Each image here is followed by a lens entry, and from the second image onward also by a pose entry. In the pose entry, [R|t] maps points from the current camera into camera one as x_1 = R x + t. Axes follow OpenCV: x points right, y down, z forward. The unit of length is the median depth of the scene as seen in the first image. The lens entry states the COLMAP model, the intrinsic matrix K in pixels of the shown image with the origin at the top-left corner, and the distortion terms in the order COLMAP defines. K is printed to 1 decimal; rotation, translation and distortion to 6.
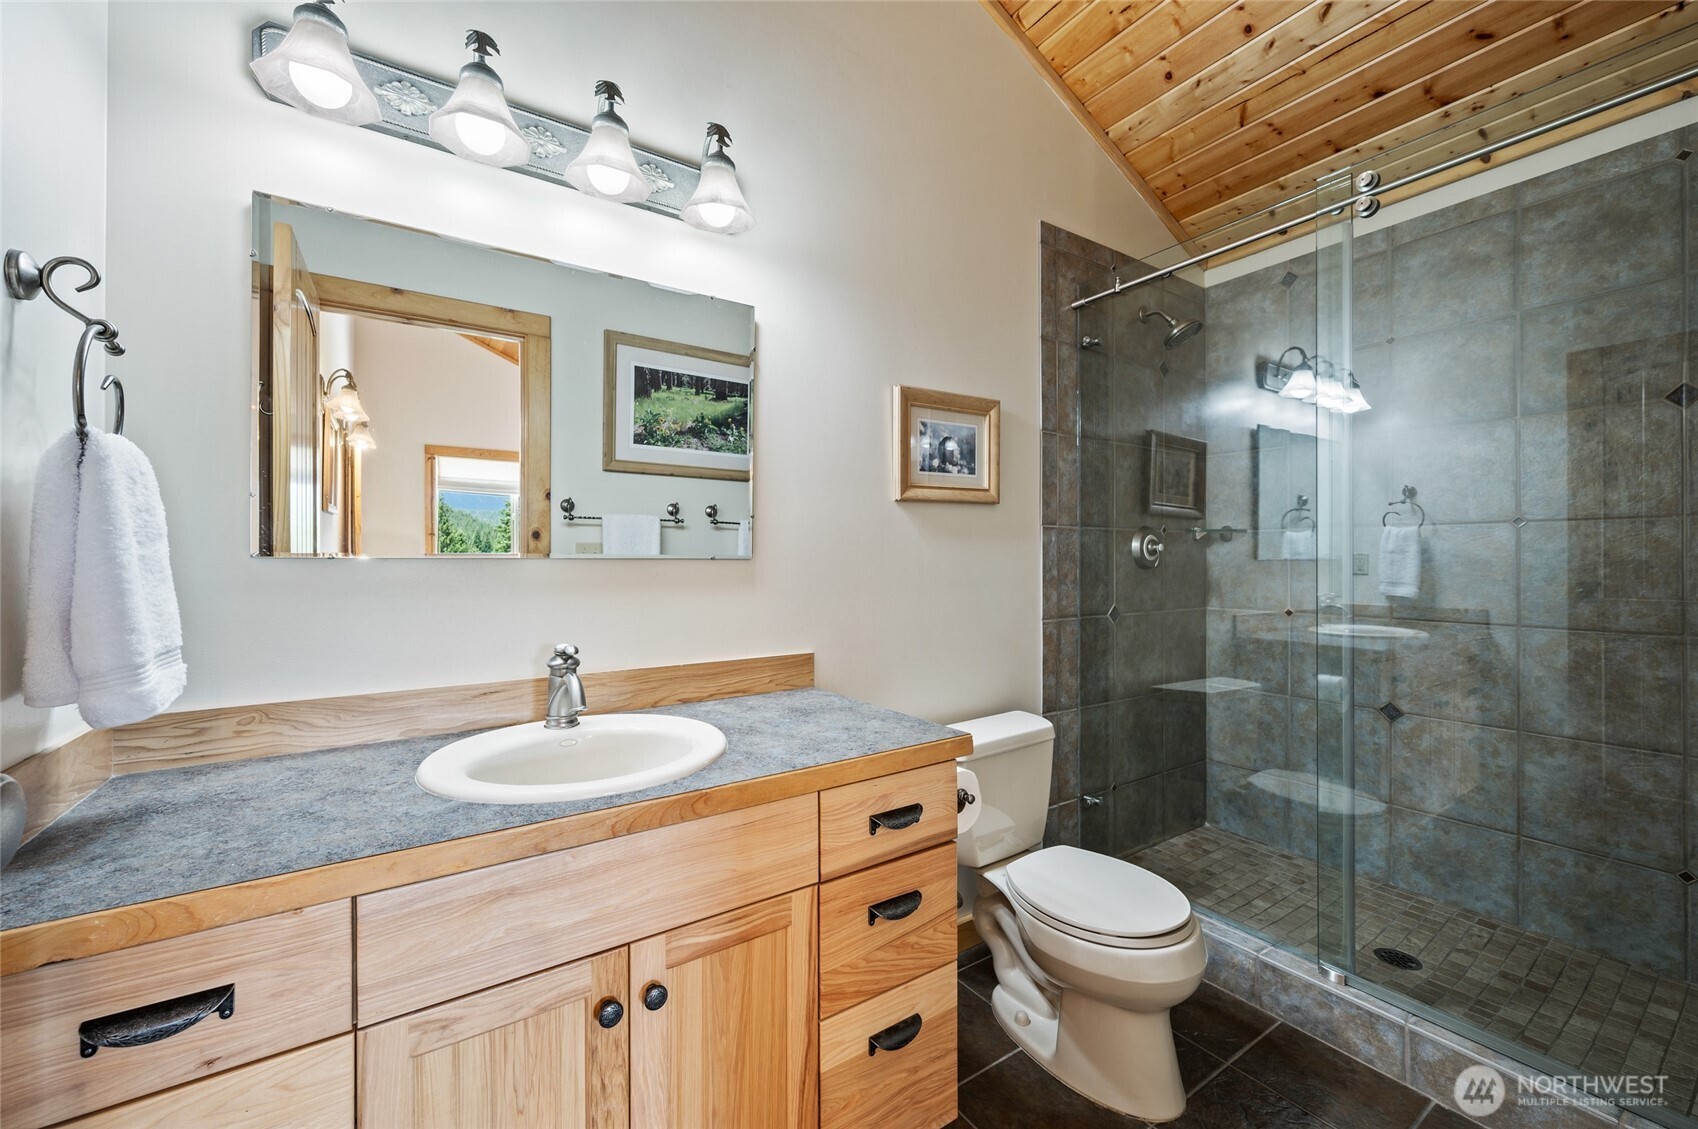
lens RADIAL K [[671.1, 0, 853.7], [0, 671.1, 555.6], [0, 0, 1]] dist [-0.001175, -0.000202]
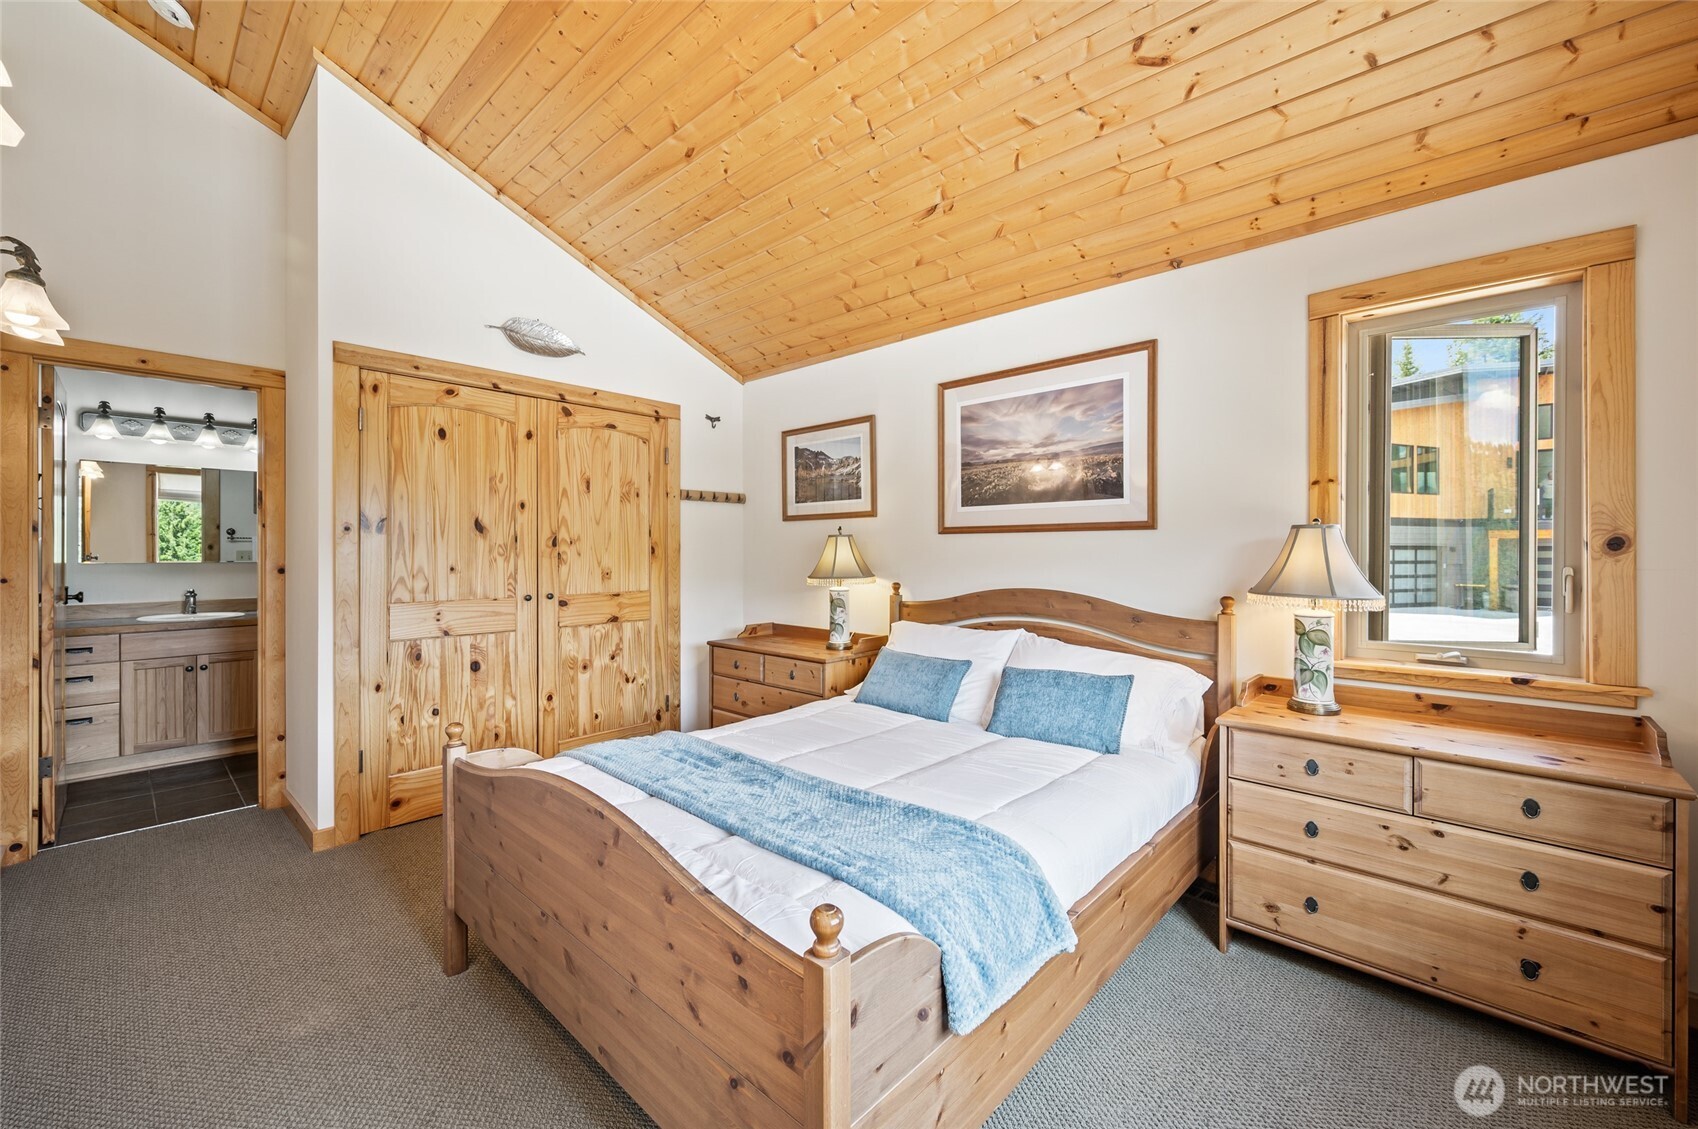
lens RADIAL K [[675.3, 0, 857.8], [0, 675.3, 551.2], [0, 0, 1]] dist [-0.001630, 0.000257]
pose [[0.971463, 0.007962, 0.237056, 0.918284], [-0.009923, 0.999926, 0.007082, -0.051519], [-0.236982, -0.009232, 0.971470, -1.398903]]
